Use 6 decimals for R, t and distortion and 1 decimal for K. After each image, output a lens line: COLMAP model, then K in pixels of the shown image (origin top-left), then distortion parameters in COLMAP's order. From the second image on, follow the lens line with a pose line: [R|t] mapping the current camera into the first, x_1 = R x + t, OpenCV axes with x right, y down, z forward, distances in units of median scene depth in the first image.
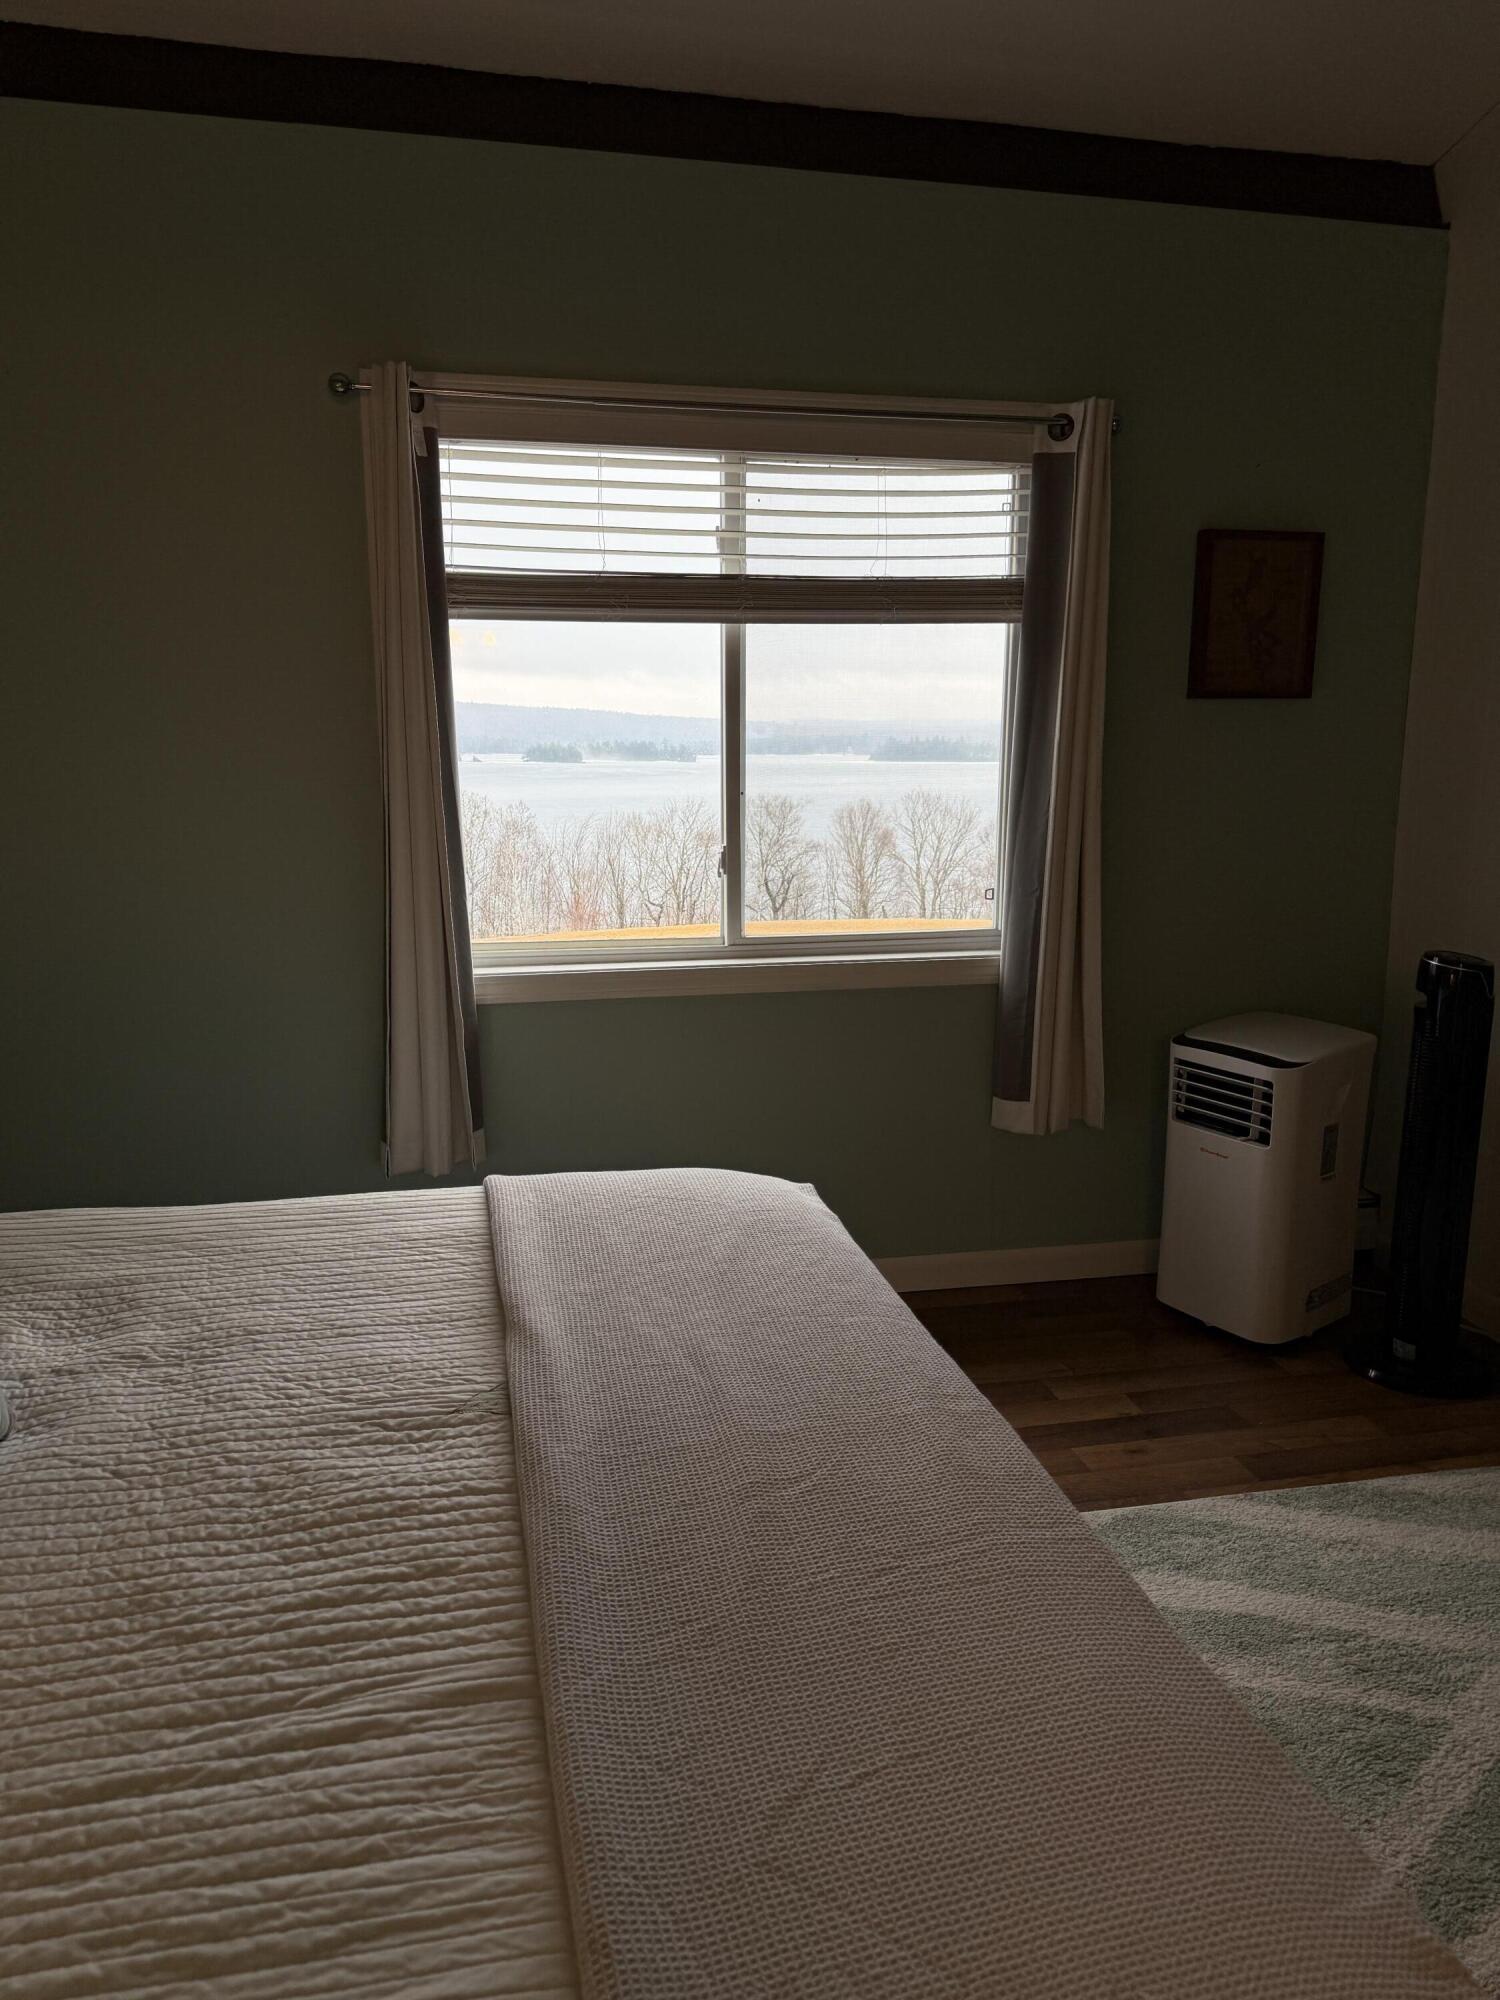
lens RADIAL K [[1438.8, 0, 750.0], [0, 1438.8, 1000.0], [0, 0, 1]] dist [-0.021307, -0.004778]
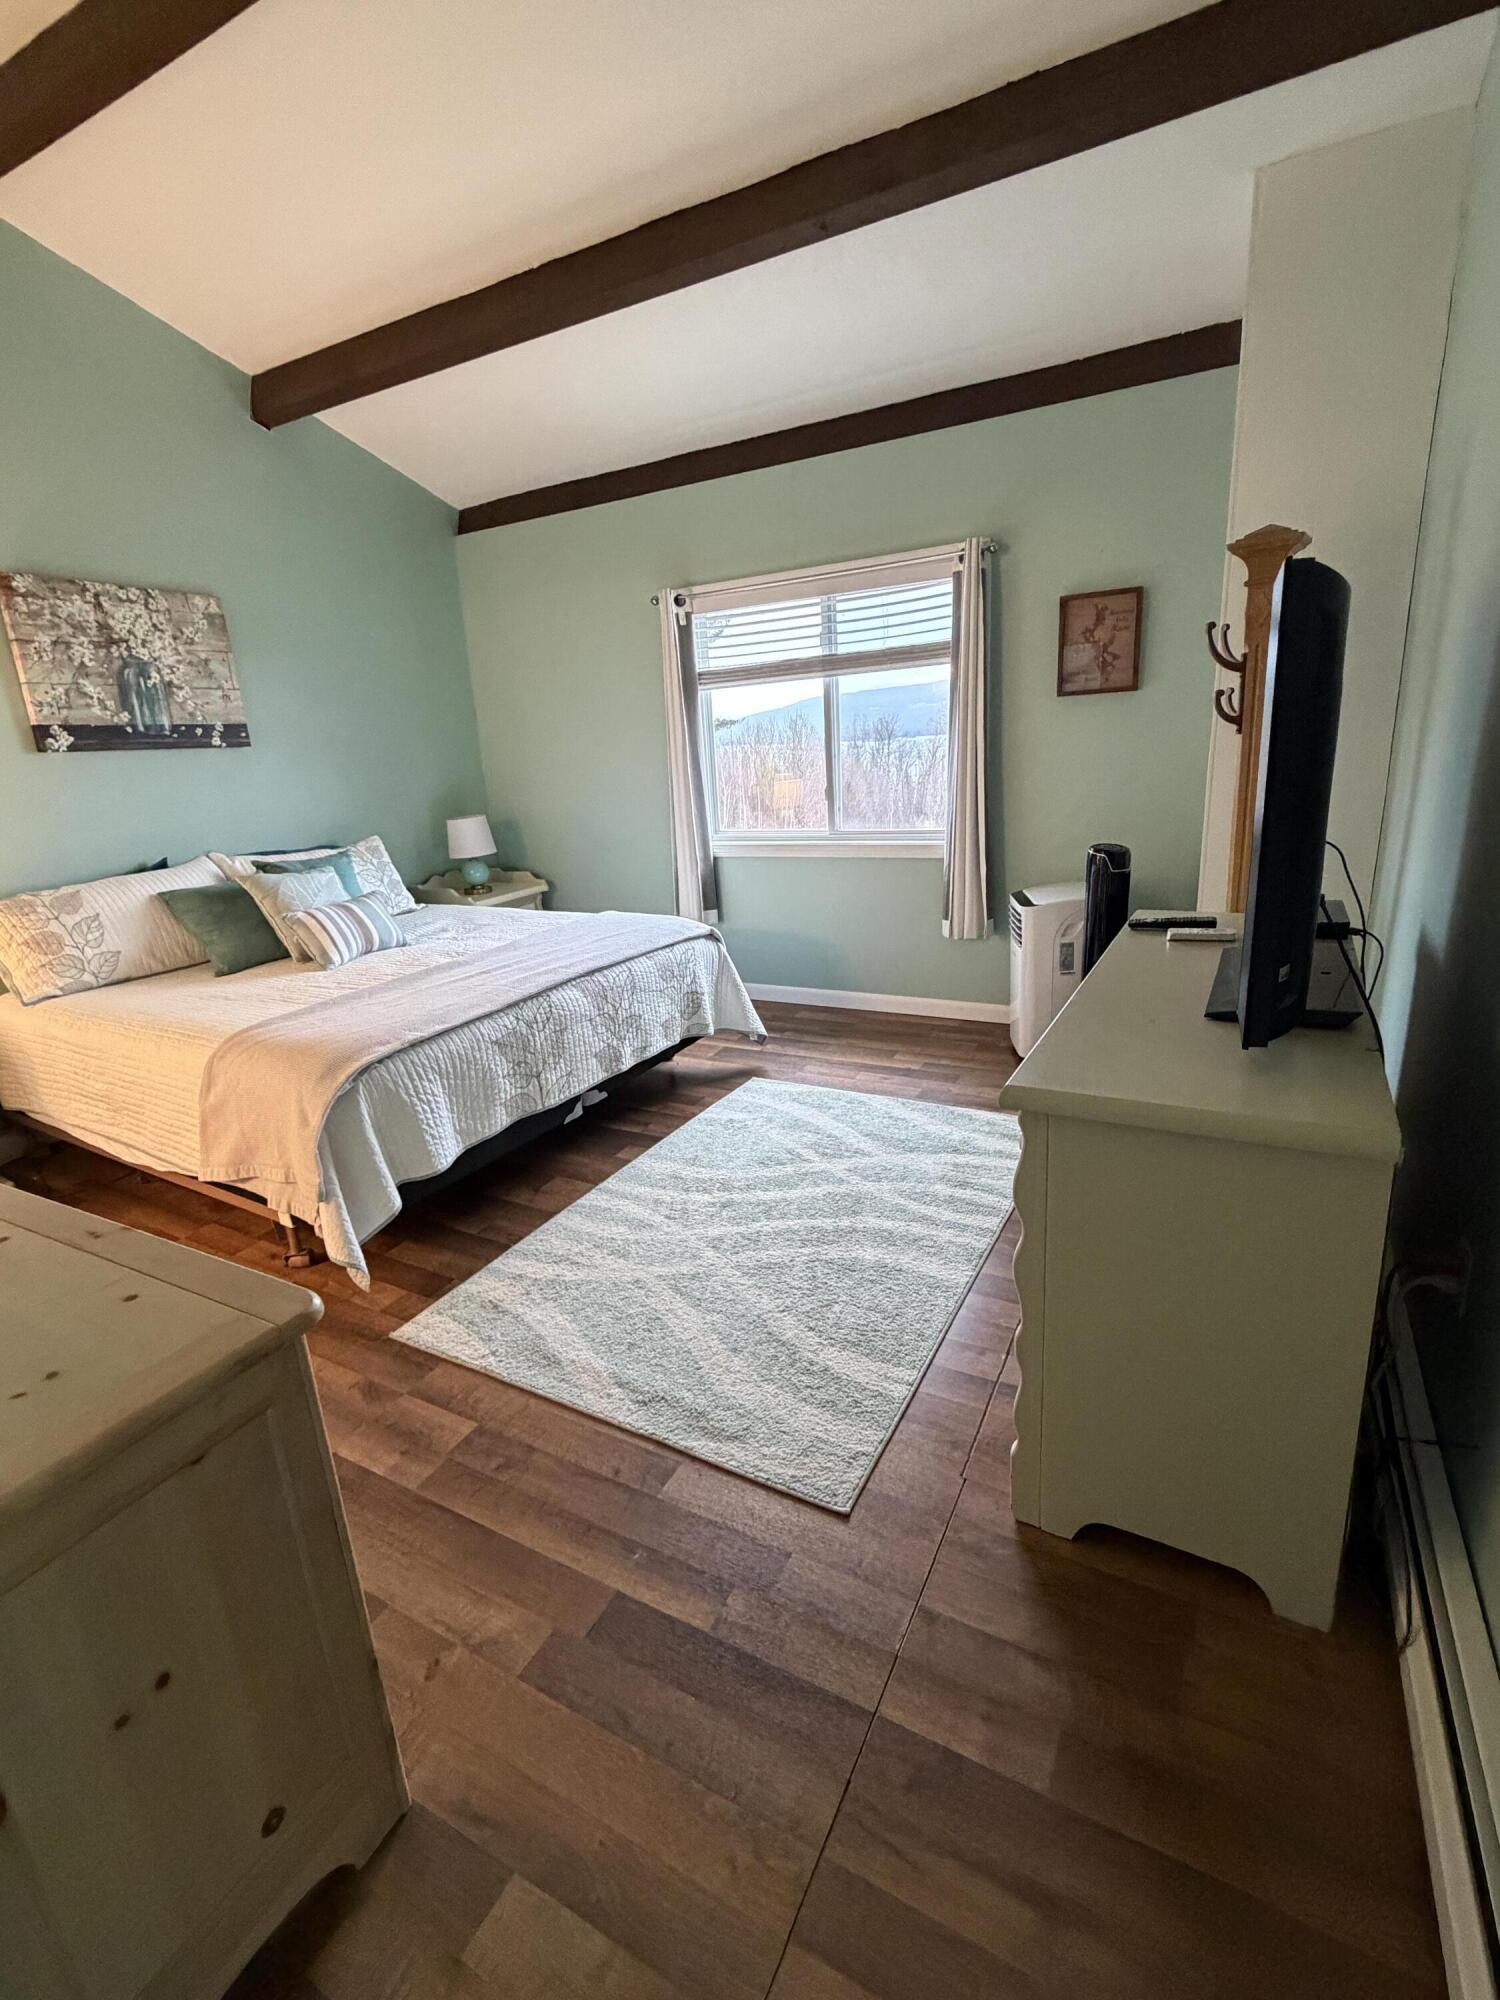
lens RADIAL K [[905.6, 0, 750.0], [0, 905.6, 1000.0], [0, 0, 1]] dist [-0.002991, -0.000479]
pose [[0.744417, 0.140931, -0.652673, 0.832297], [-0.081928, 0.989365, 0.120188, 0.054408], [0.662670, -0.035998, 0.748046, -0.087679]]
